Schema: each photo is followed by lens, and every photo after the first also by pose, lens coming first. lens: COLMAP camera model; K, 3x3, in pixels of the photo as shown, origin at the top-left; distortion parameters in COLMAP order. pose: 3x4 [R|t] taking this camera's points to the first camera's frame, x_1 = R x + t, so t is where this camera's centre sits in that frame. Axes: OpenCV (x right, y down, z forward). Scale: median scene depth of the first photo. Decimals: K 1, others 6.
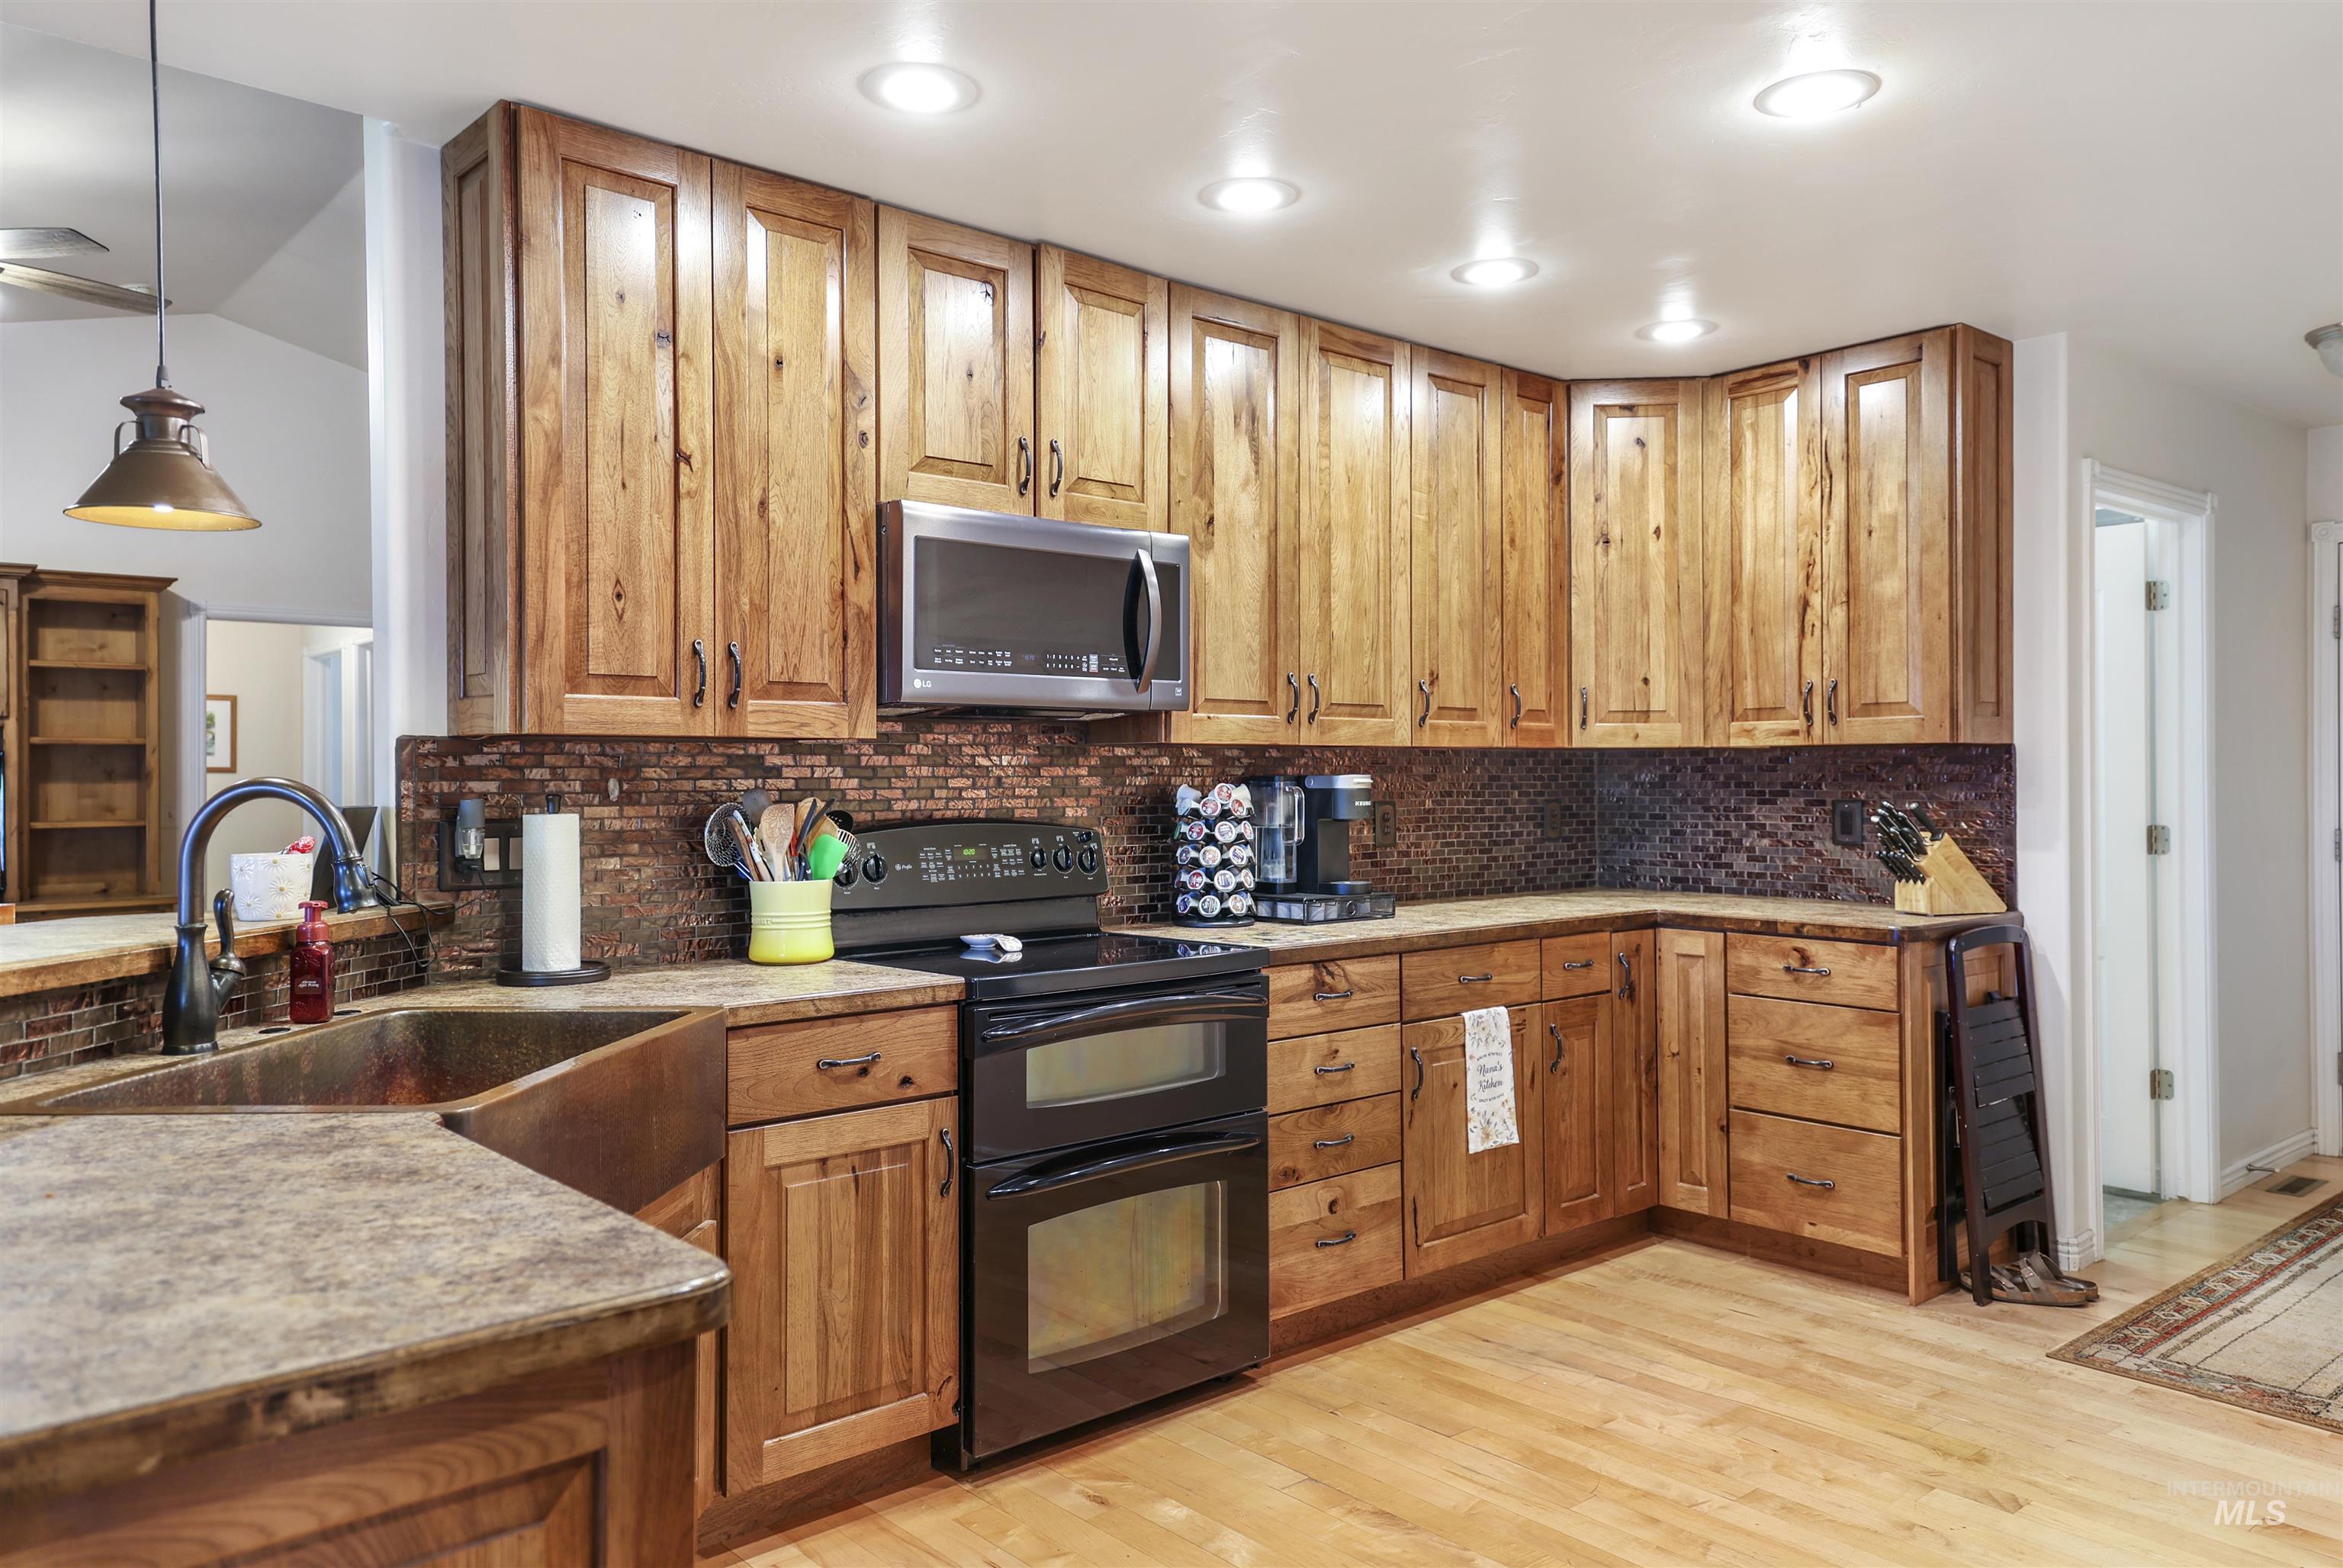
lens RADIAL K [[1625.9, 0, 1181.6], [0, 1625.9, 782.1], [0, 0, 1]] dist [0.051376, 0.000856]
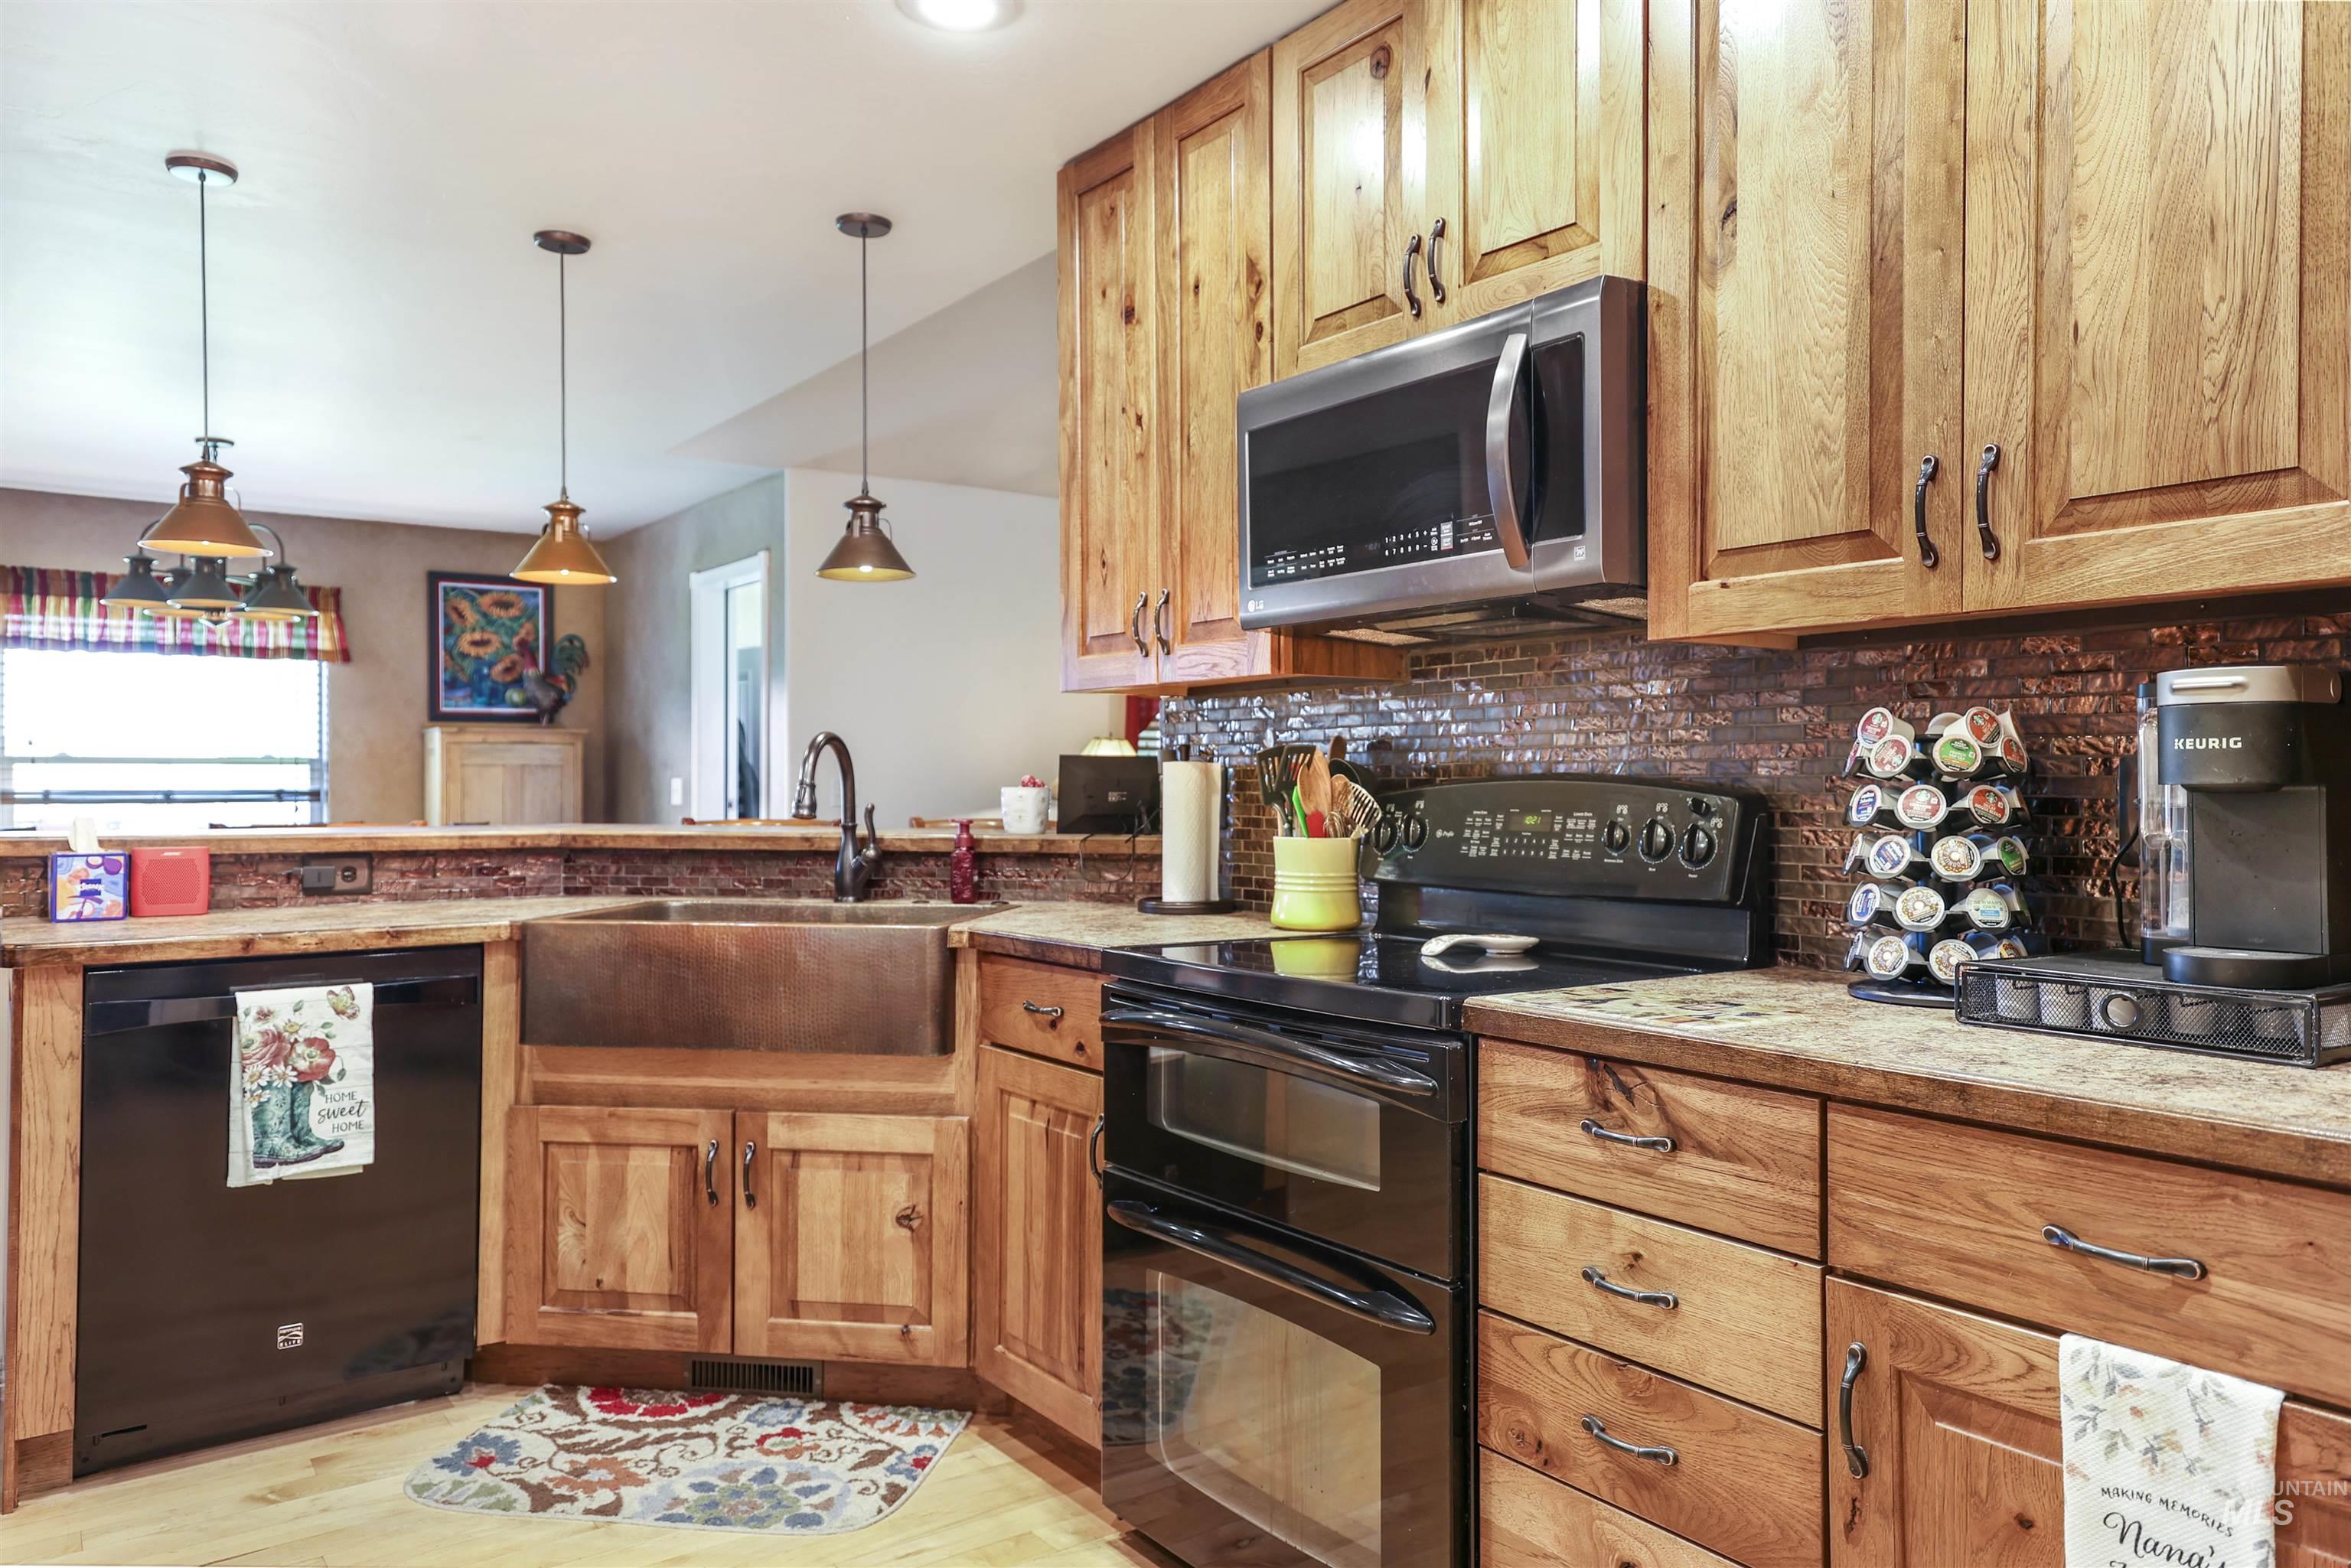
lens RADIAL K [[1631.4, 0, 1191.8], [0, 1631.4, 780.8], [0, 0, 1]] dist [0.051376, 0.000856]
pose [[-0.097615, 0.001925, -0.995222, 0.607435], [-0.003476, 0.999991, 0.002275, 0.025133], [0.995218, 0.003681, -0.097607, 0.941772]]
